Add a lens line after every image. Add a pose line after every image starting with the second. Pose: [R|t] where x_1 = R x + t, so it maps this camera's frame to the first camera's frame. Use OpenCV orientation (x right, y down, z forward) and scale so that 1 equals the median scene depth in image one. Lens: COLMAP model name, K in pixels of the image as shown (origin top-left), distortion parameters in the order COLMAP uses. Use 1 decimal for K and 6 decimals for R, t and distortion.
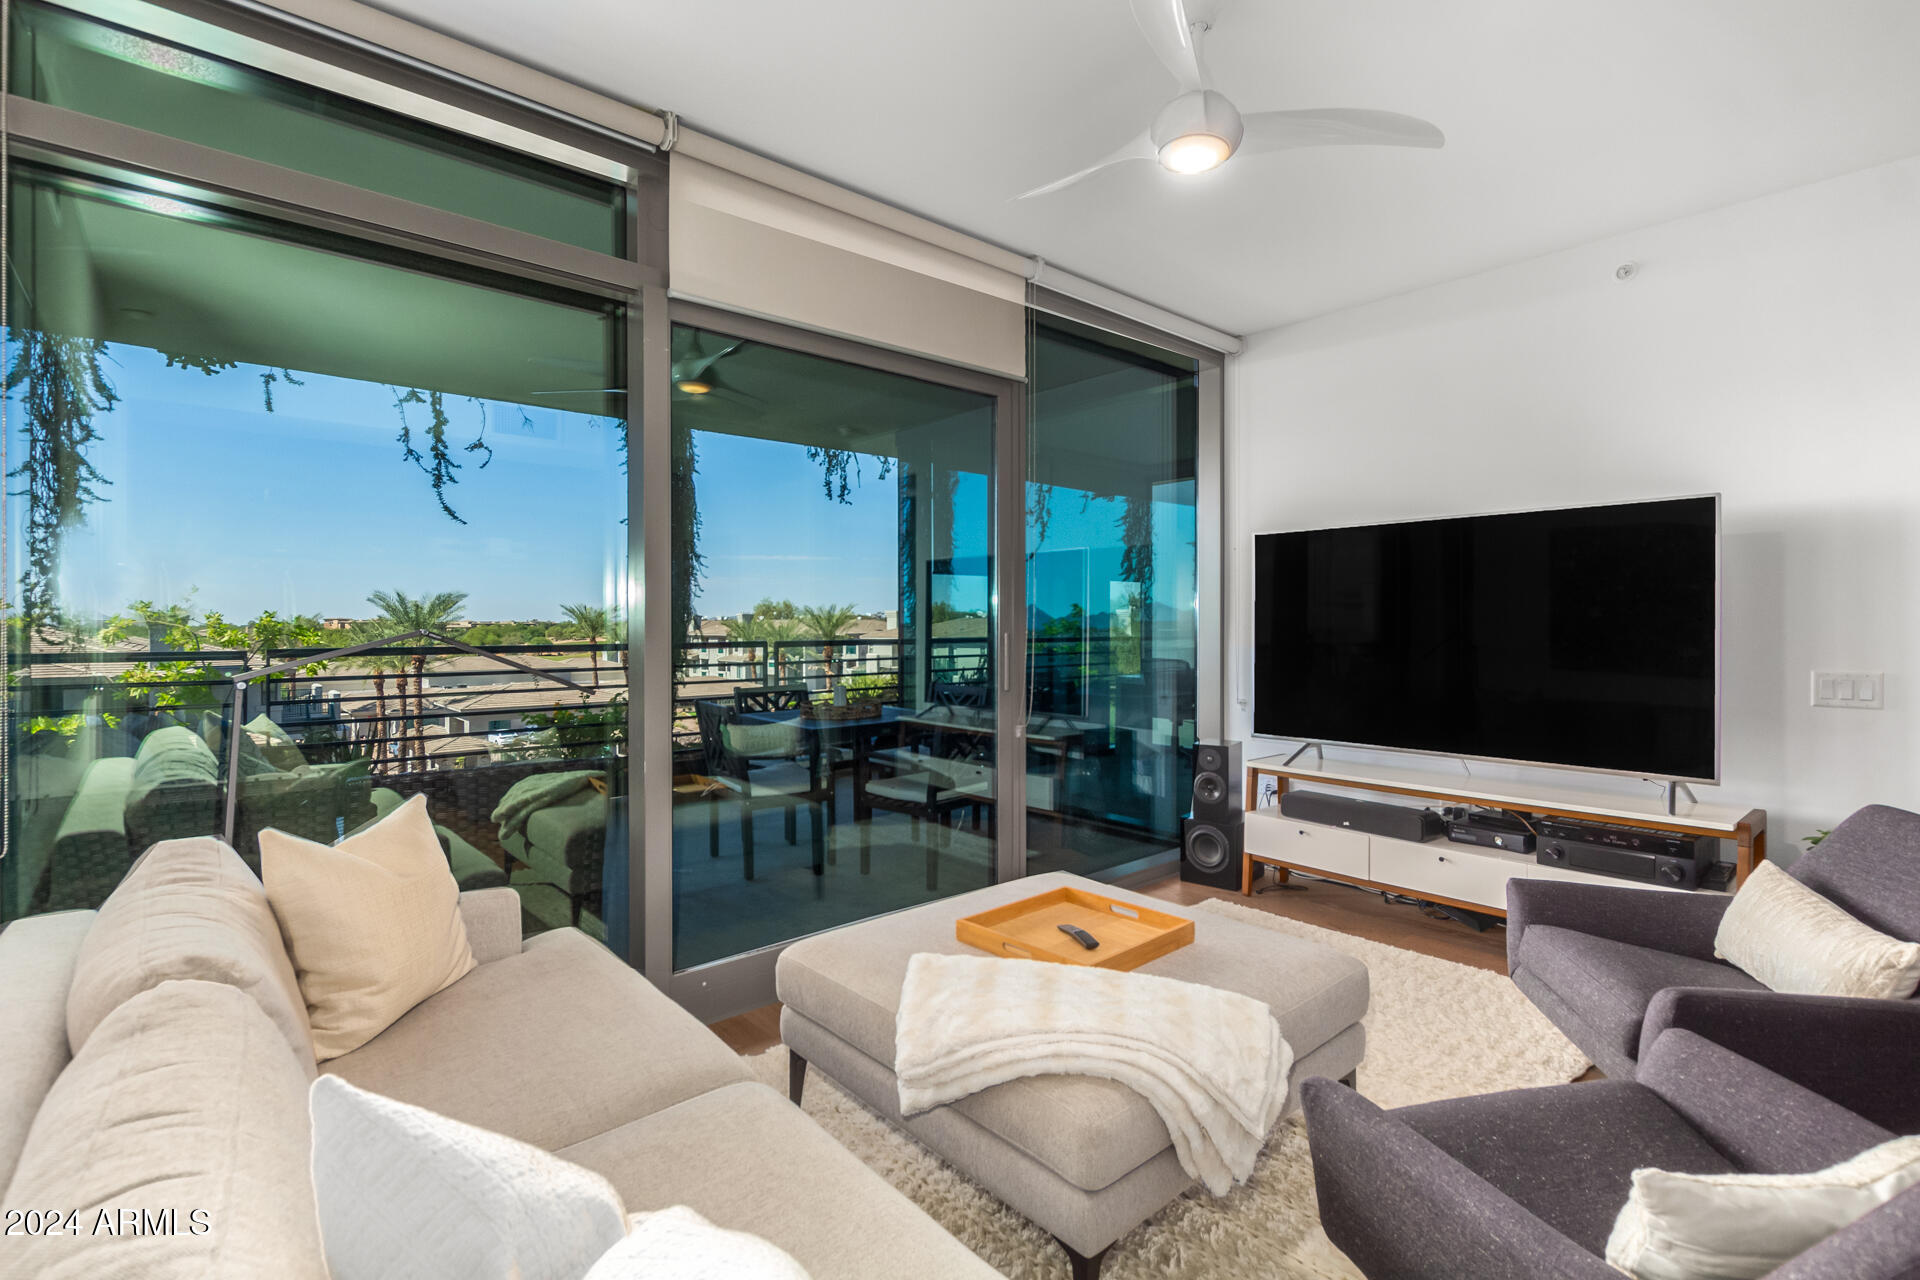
lens RADIAL K [[886.9, 0, 952.6], [0, 886.9, 630.1], [0, 0, 1]] dist [-0.000874, -0.000396]
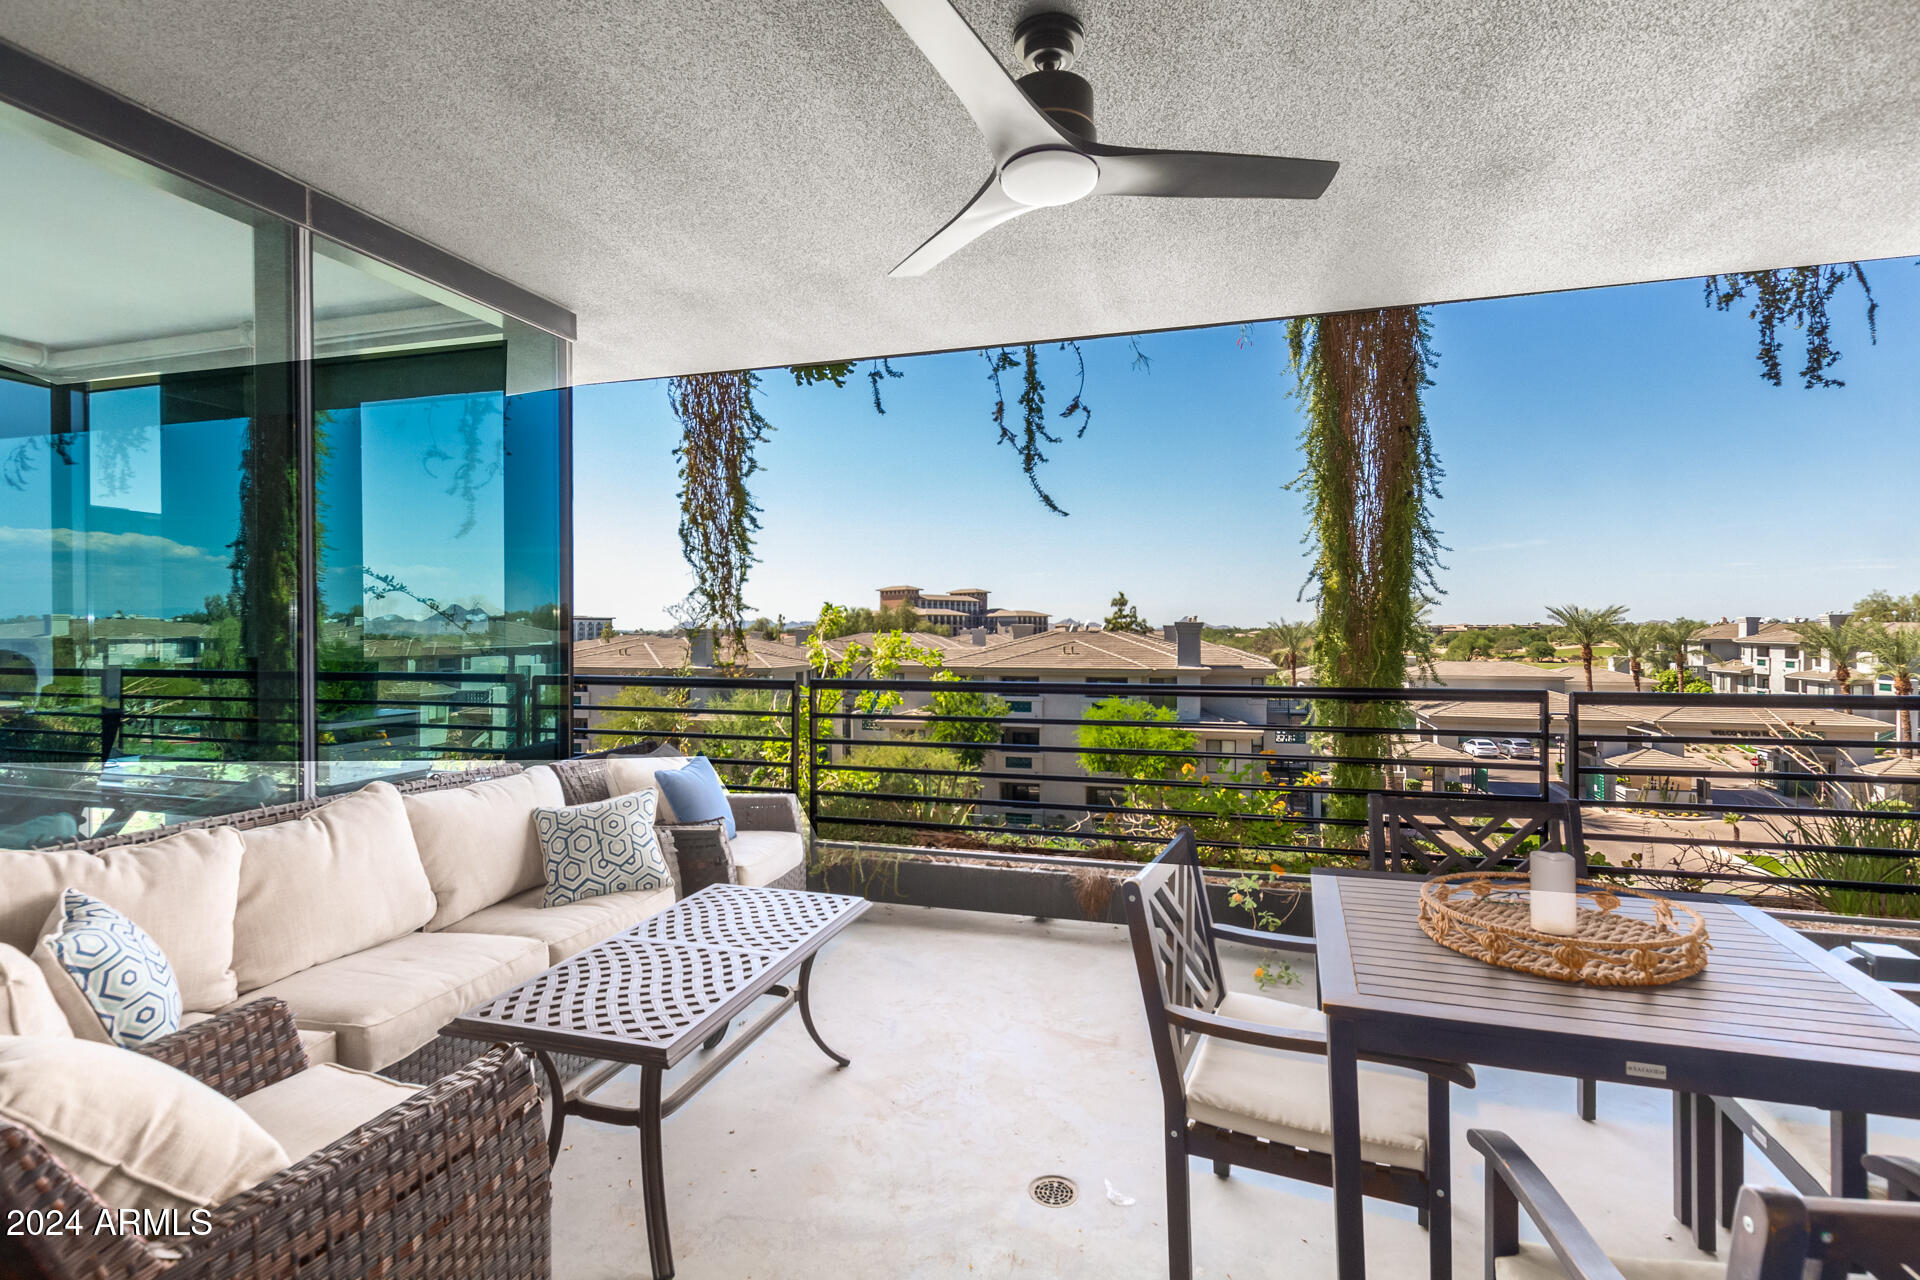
lens RADIAL K [[881.6, 0, 958.7], [0, 881.6, 625.5], [0, 0, 1]] dist [-0.002966, -0.000668]
pose [[0.526445, -0.001176, -0.850208, 0.036329], [-0.006745, 0.999962, -0.005559, -0.022291], [0.850183, 0.008661, 0.526417, 0.543550]]
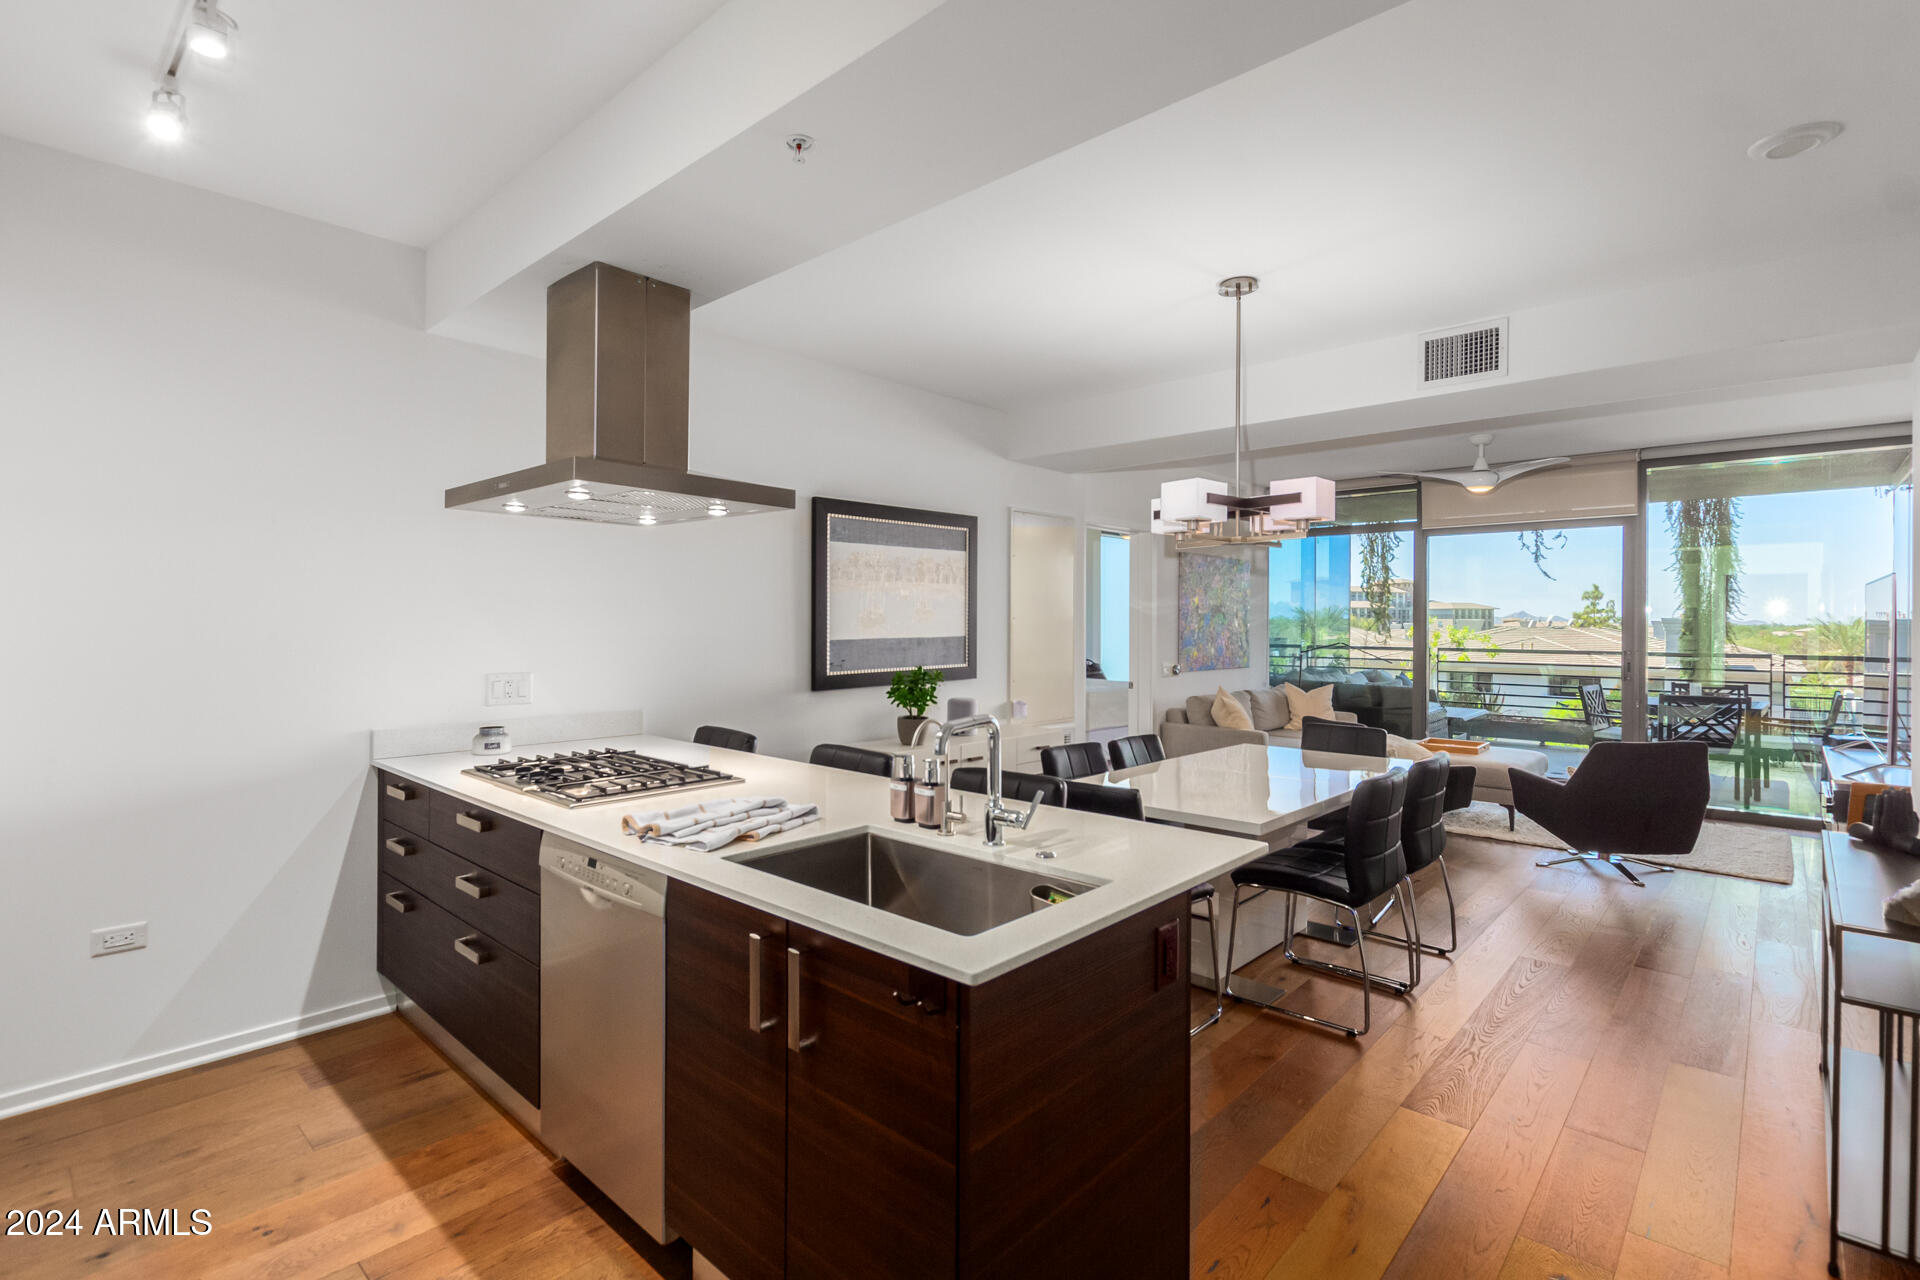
lens RADIAL K [[886.9, 0, 952.6], [0, 886.9, 630.1], [0, 0, 1]] dist [-0.000874, -0.000396]
pose [[0.107847, 0.011497, -0.994101, 1.105613], [-0.009778, 0.999897, 0.010503, -0.027496], [0.994119, 0.008587, 0.107948, -0.394081]]
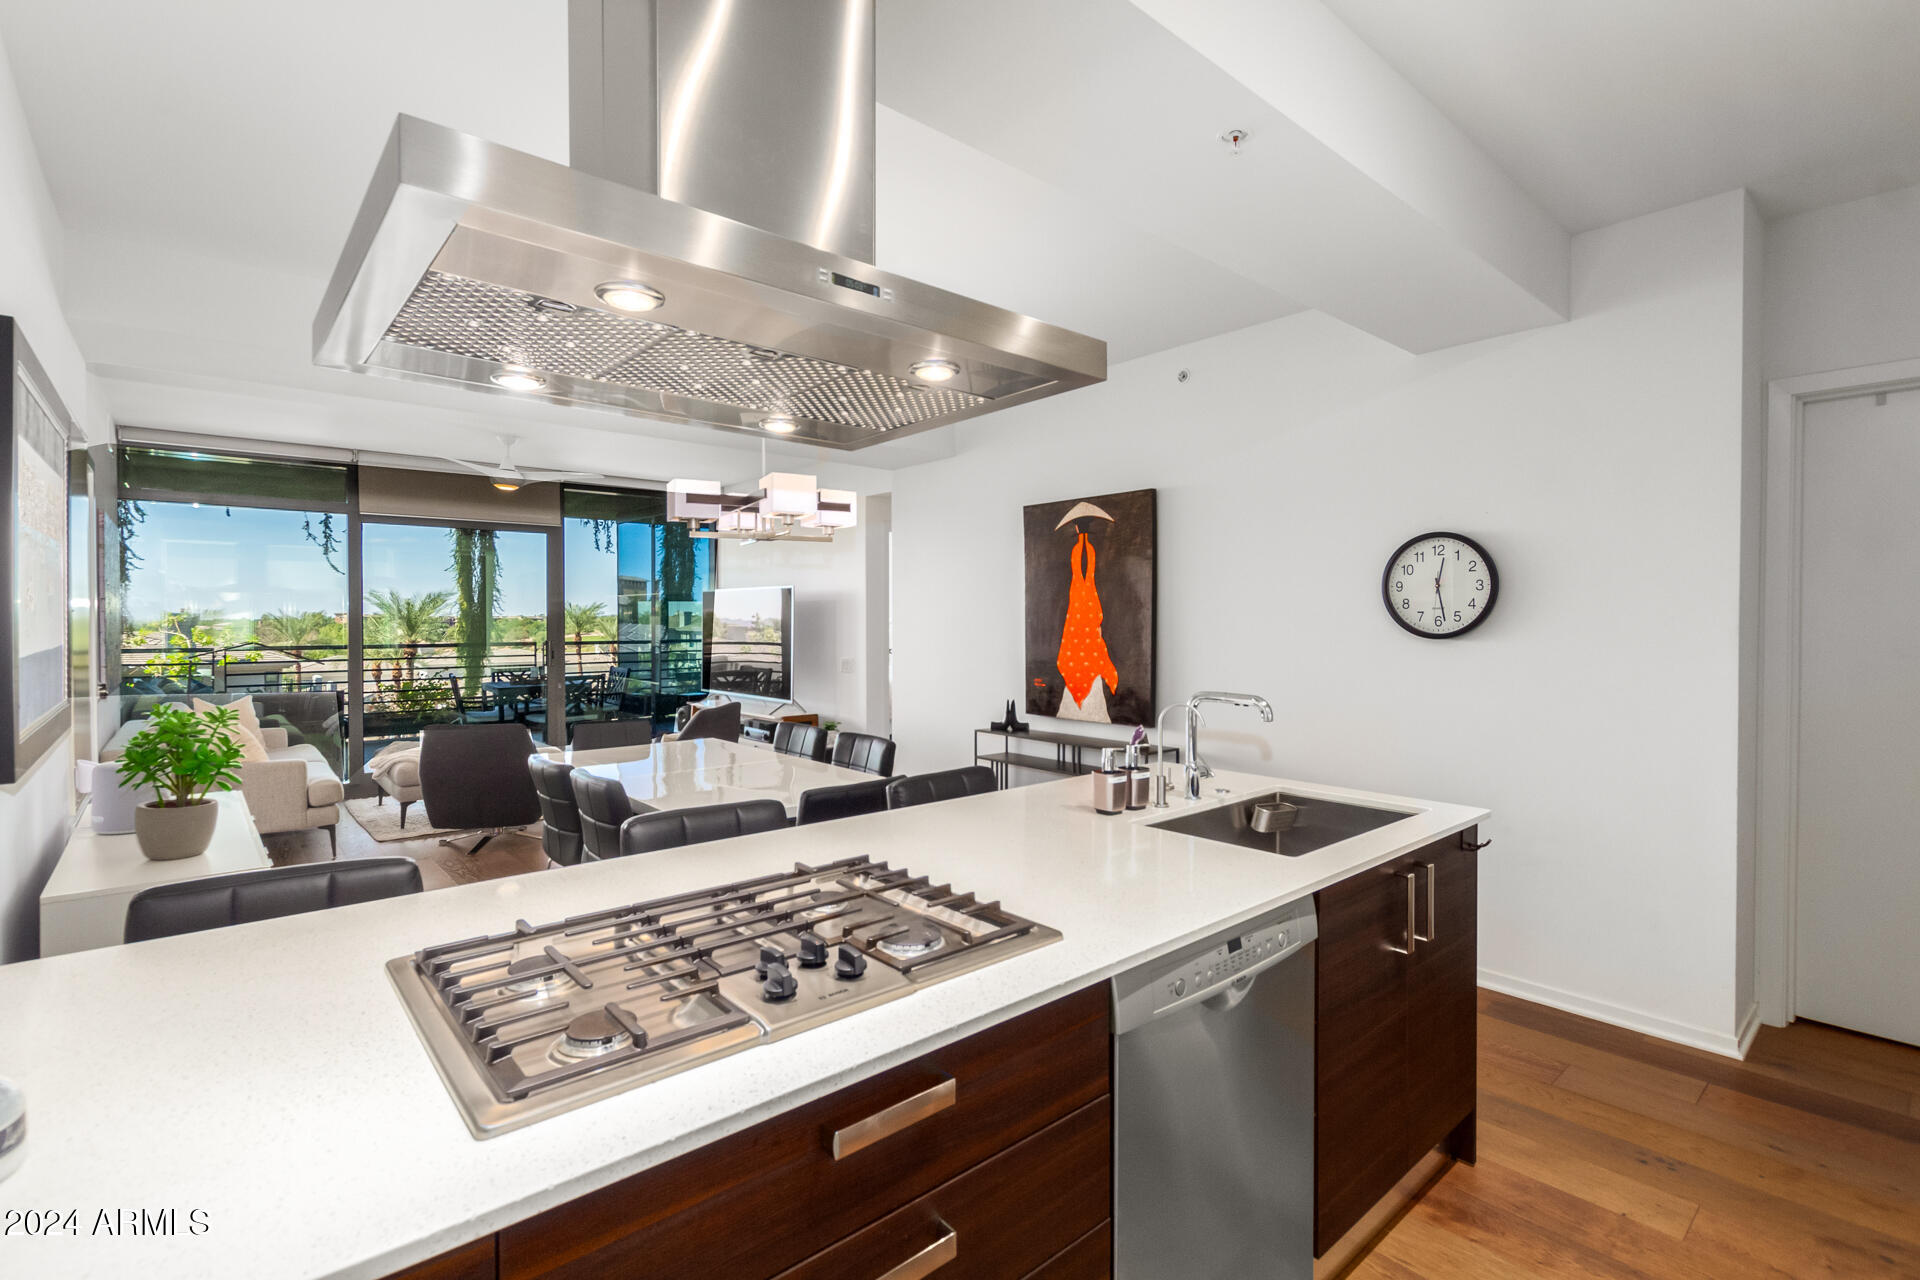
lens RADIAL K [[881.6, 0, 958.7], [0, 881.6, 625.5], [0, 0, 1]] dist [-0.002966, -0.000668]
pose [[0.999994, 0.003062, -0.001729, 0.675628], [-0.003063, 0.999995, -0.000517, -0.022632], [0.001727, 0.000522, 0.999998, -0.741625]]
